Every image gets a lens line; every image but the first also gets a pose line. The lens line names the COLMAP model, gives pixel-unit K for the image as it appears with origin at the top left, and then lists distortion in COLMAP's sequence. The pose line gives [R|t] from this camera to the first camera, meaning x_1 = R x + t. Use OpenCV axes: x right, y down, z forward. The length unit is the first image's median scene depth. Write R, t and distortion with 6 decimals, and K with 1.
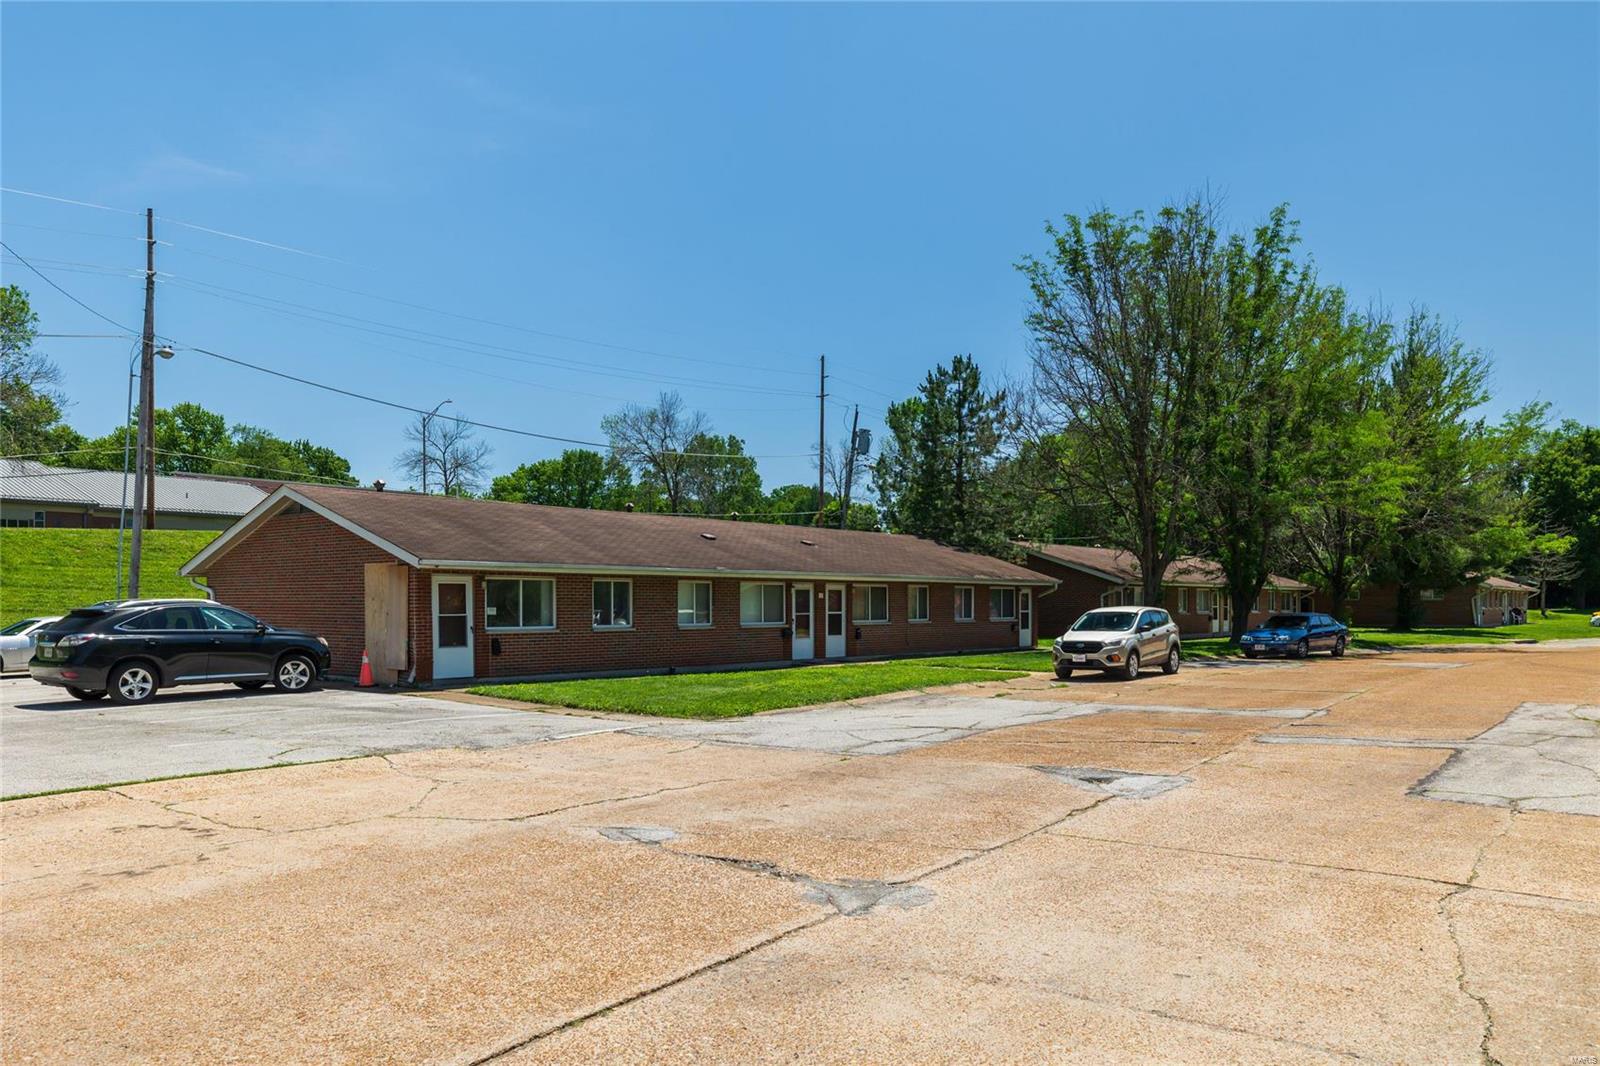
lens RADIAL K [[1143.8, 0, 813.0], [0, 1143.8, 592.5], [0, 0, 1]] dist [0.008865, 0.000896]
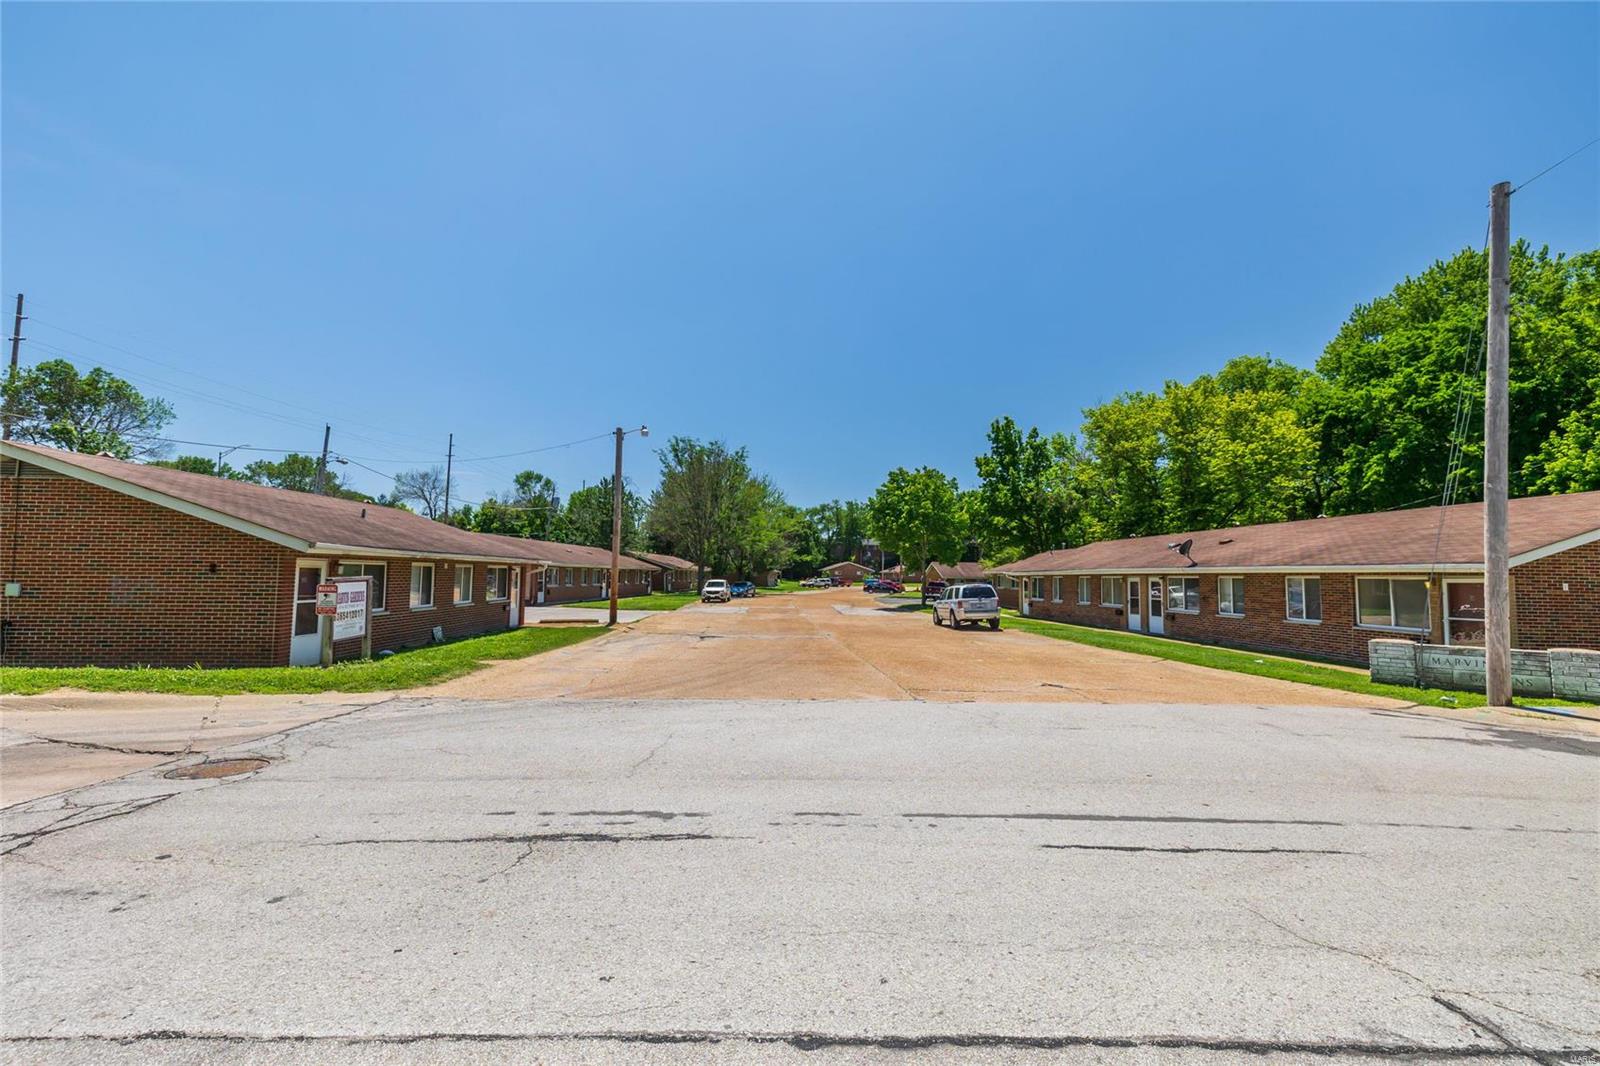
lens RADIAL K [[677.9, 0, 783.6], [0, 677.9, 526.3], [0, 0, 1]] dist [0.011367, 0.003323]
pose [[0.809162, 0.058684, 0.584648, -0.513345], [-0.025000, 0.997537, -0.065529, -0.012745], [-0.587053, 0.038407, 0.808637, -0.471429]]
